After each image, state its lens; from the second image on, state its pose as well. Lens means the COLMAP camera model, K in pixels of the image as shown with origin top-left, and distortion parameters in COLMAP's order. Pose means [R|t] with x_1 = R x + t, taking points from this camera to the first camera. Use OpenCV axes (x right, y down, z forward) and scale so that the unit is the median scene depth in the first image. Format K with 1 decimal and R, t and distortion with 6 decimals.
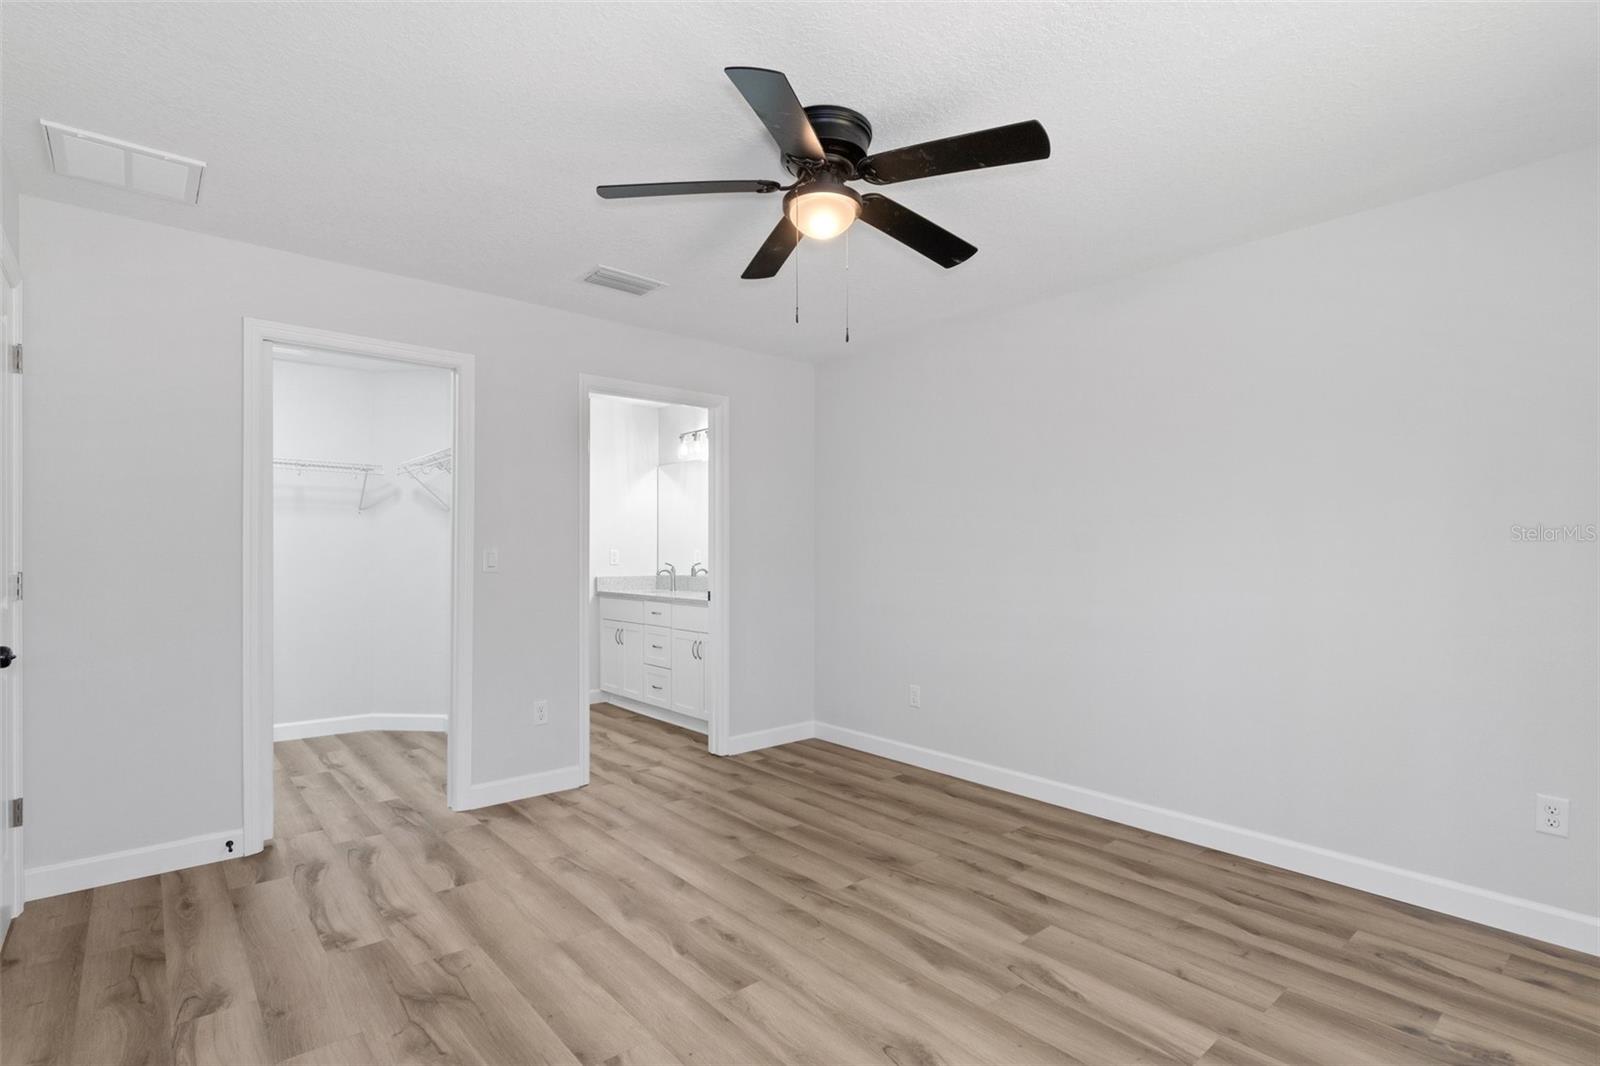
lens RADIAL K [[768.5, 0, 800.0], [0, 768.5, 533.0], [0, 0, 1]] dist [-0.001240, 0.000187]
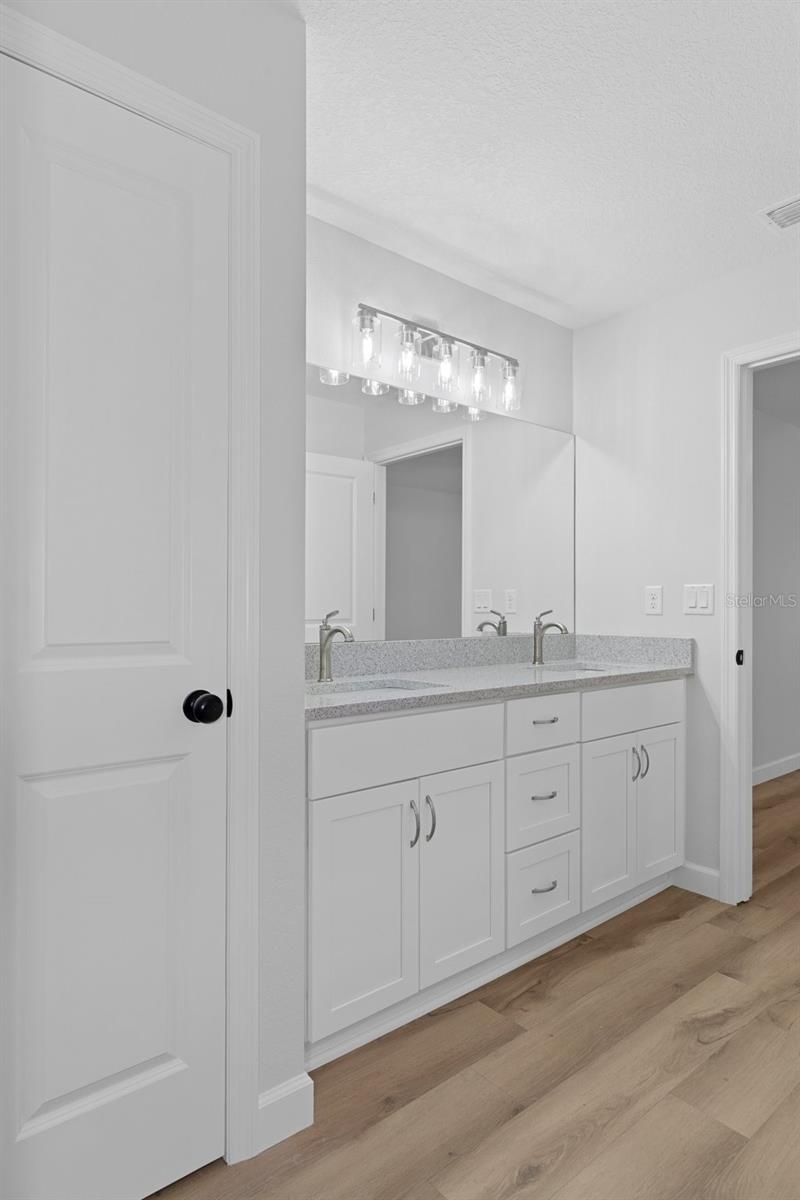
lens RADIAL K [[652.5, 0, 400.0], [0, 652.5, 600.0], [0, 0, 1]] dist [-0.000893, -0.000252]
pose [[0.042018, 0.017258, 0.998968, -1.026386], [-0.021721, 0.999630, -0.016356, 0.075459], [-0.998881, -0.021011, 0.042378, 1.923087]]
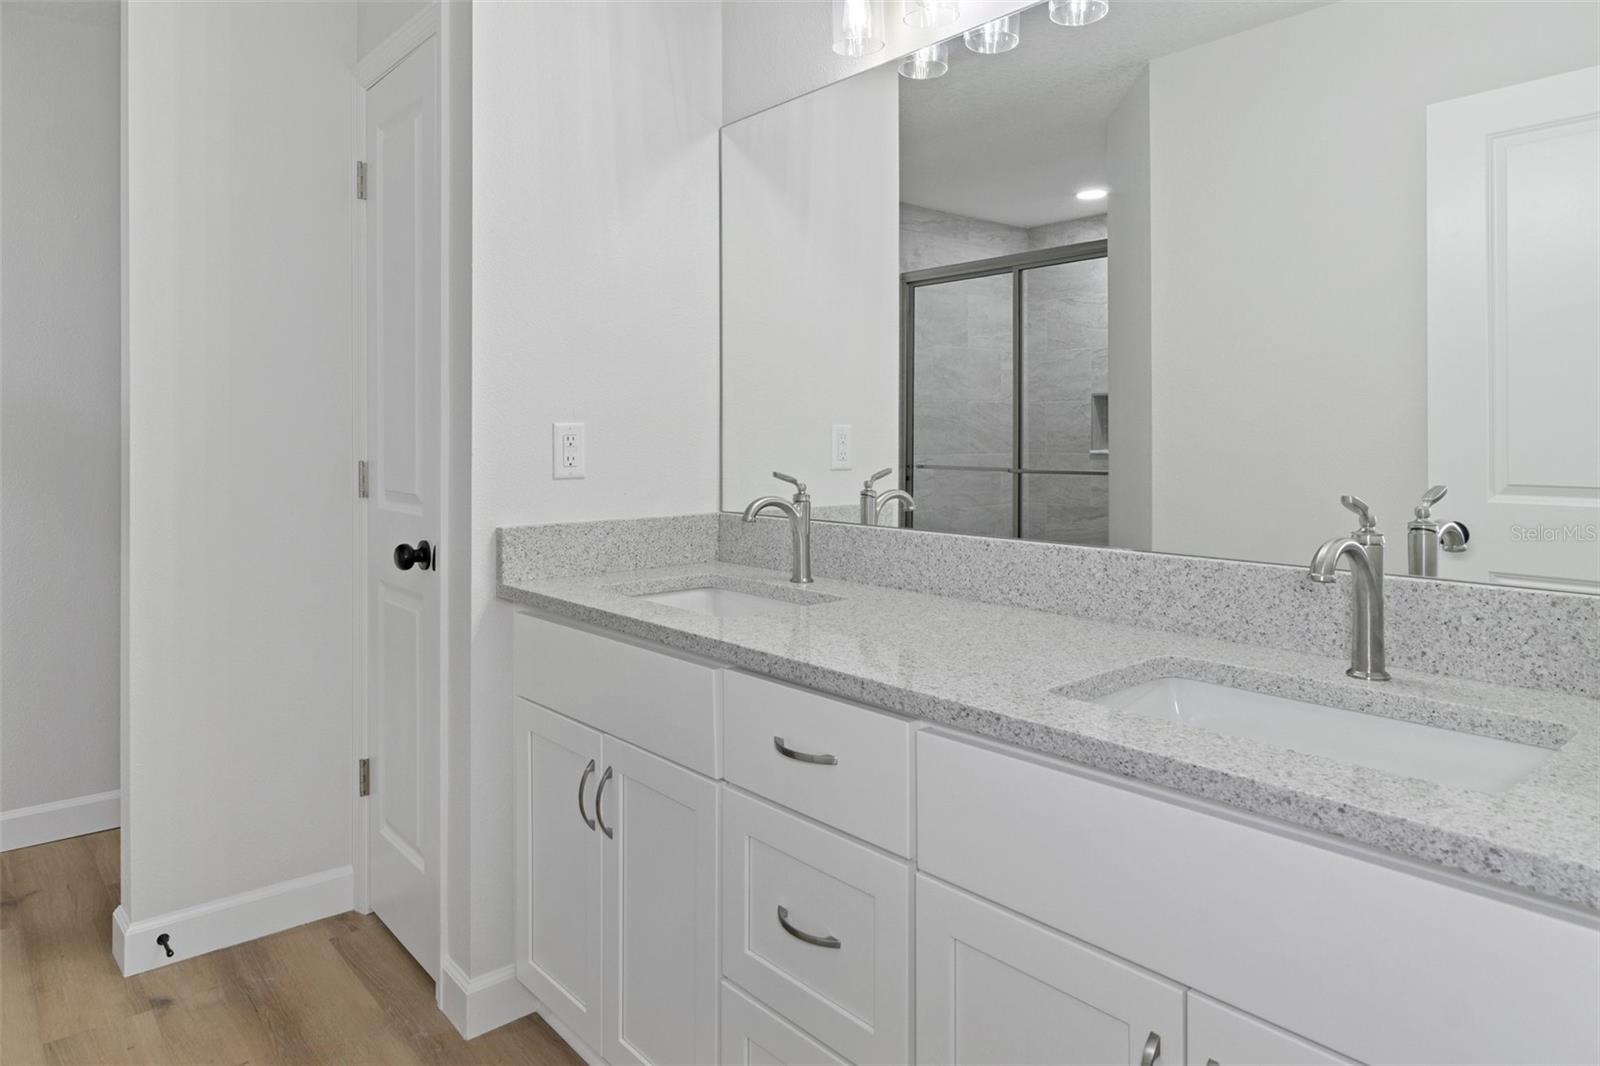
lens RADIAL K [[990.9, 0, 800.0], [0, 990.9, 533.0], [0, 0, 1]] dist [-0.003064, -0.000911]
pose [[0.999830, 0.010570, -0.015115, -0.333363], [-0.008987, 0.994824, 0.101211, 0.054951], [0.016107, -0.101057, 0.994750, 1.401309]]
